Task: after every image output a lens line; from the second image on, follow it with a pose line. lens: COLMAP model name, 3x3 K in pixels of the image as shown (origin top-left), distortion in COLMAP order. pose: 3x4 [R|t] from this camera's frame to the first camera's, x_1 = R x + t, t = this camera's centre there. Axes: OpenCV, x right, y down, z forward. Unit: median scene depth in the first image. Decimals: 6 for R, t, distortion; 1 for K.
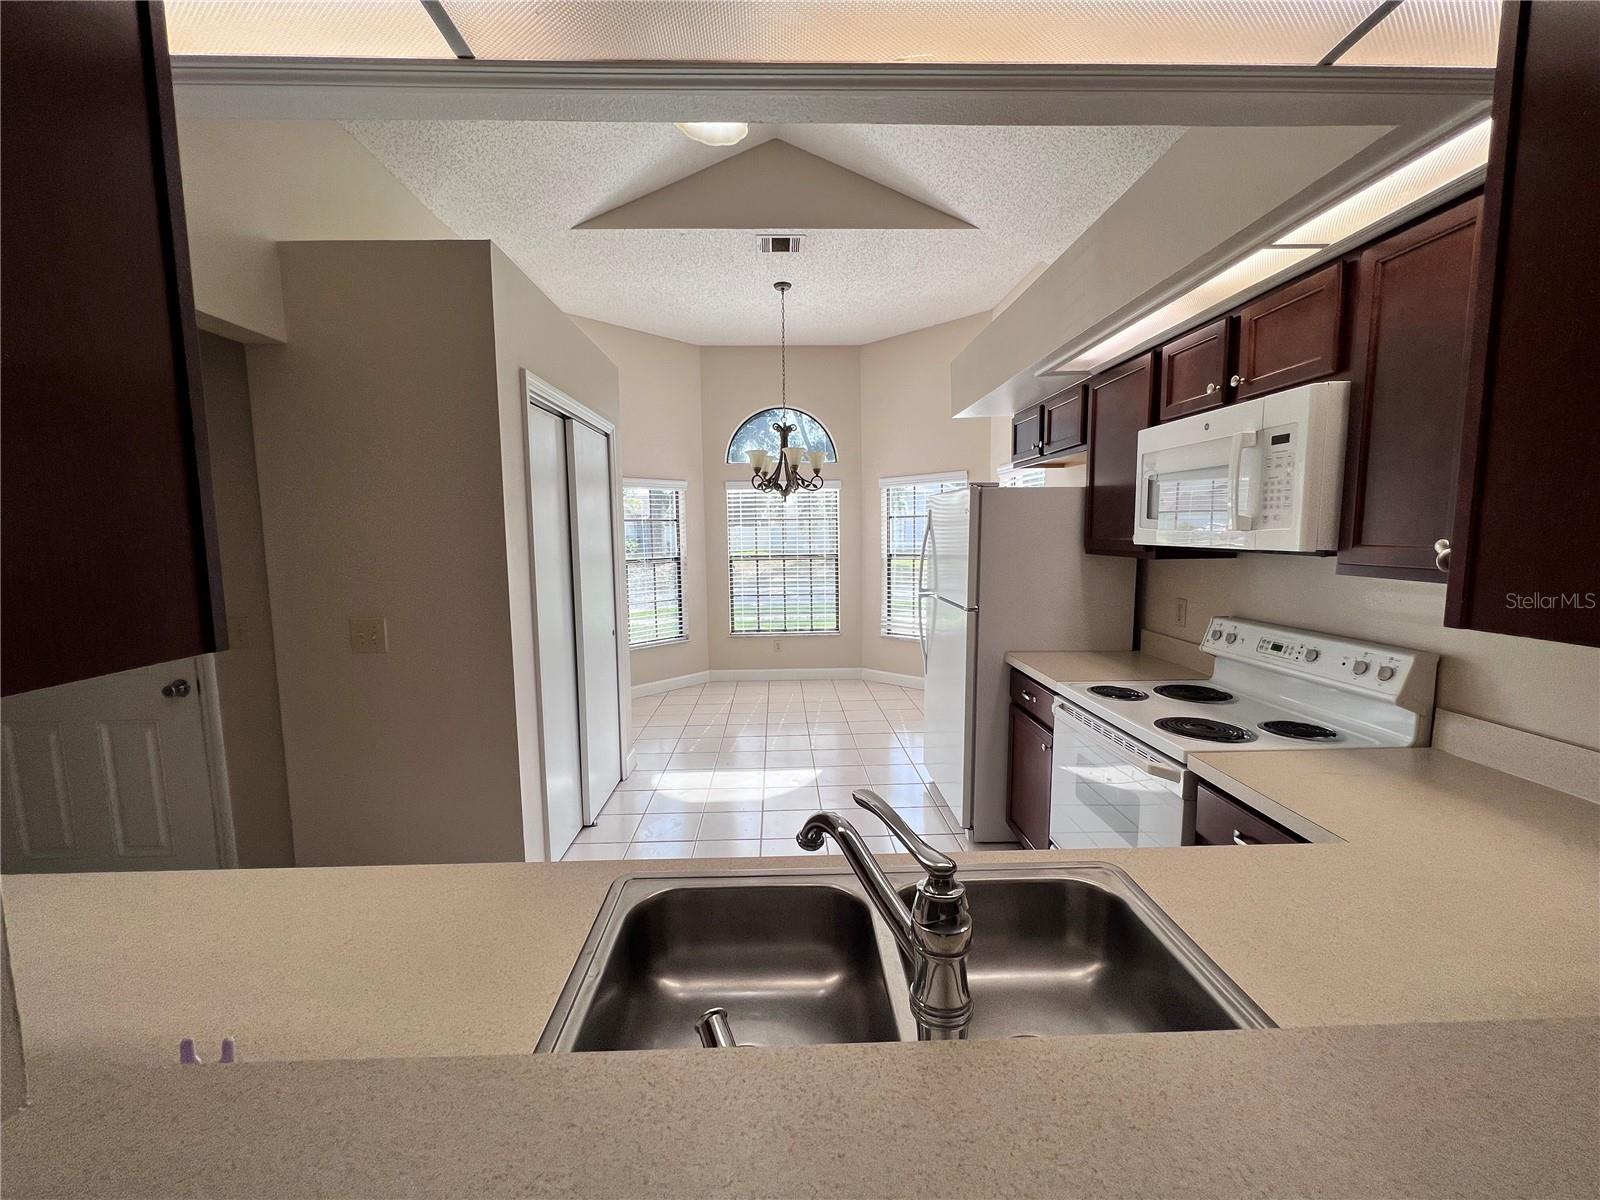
lens RADIAL K [[643.8, 0, 796.5], [0, 643.8, 601.4], [0, 0, 1]] dist [-0.001423, -0.000244]
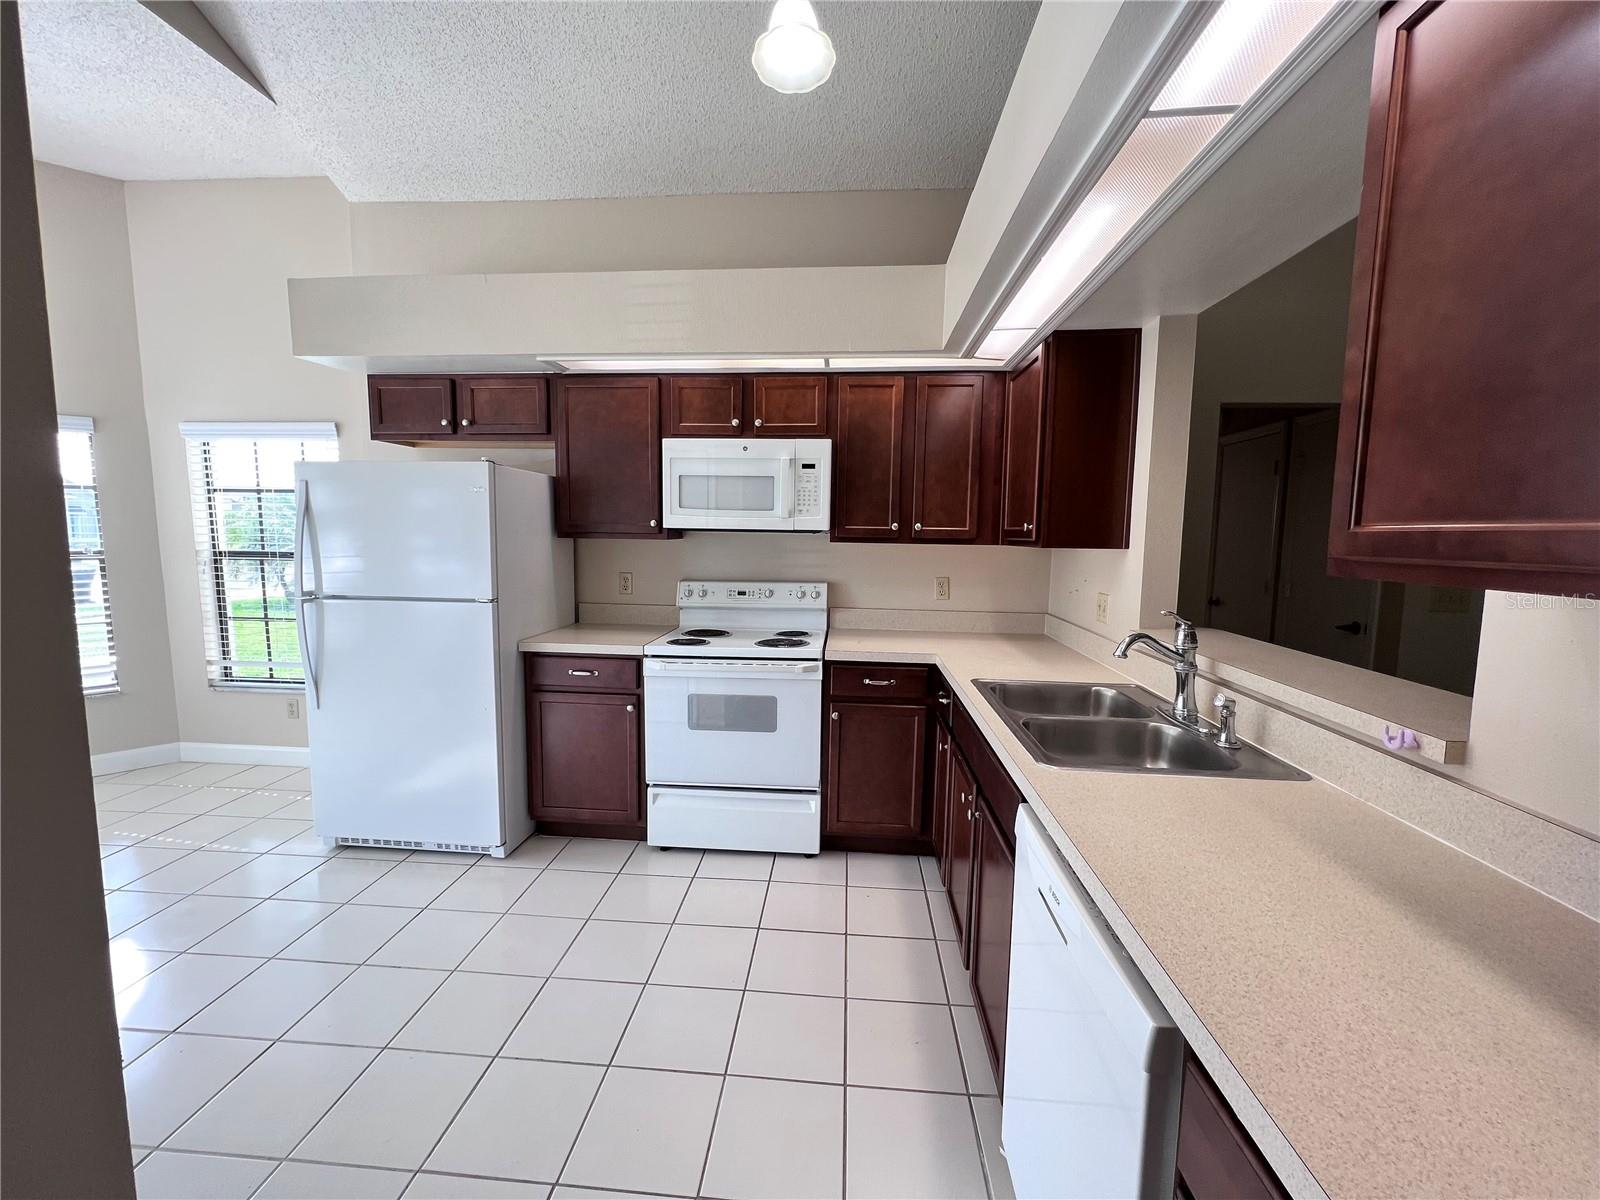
lens RADIAL K [[643.8, 0, 797.0], [0, 643.8, 598.1], [0, 0, 1]] dist [-0.001423, -0.000244]
pose [[0.103014, -0.092001, 0.990416, -0.874700], [0.094516, 0.992113, 0.082328, -0.037334], [-0.990179, 0.085129, 0.110898, 0.745406]]
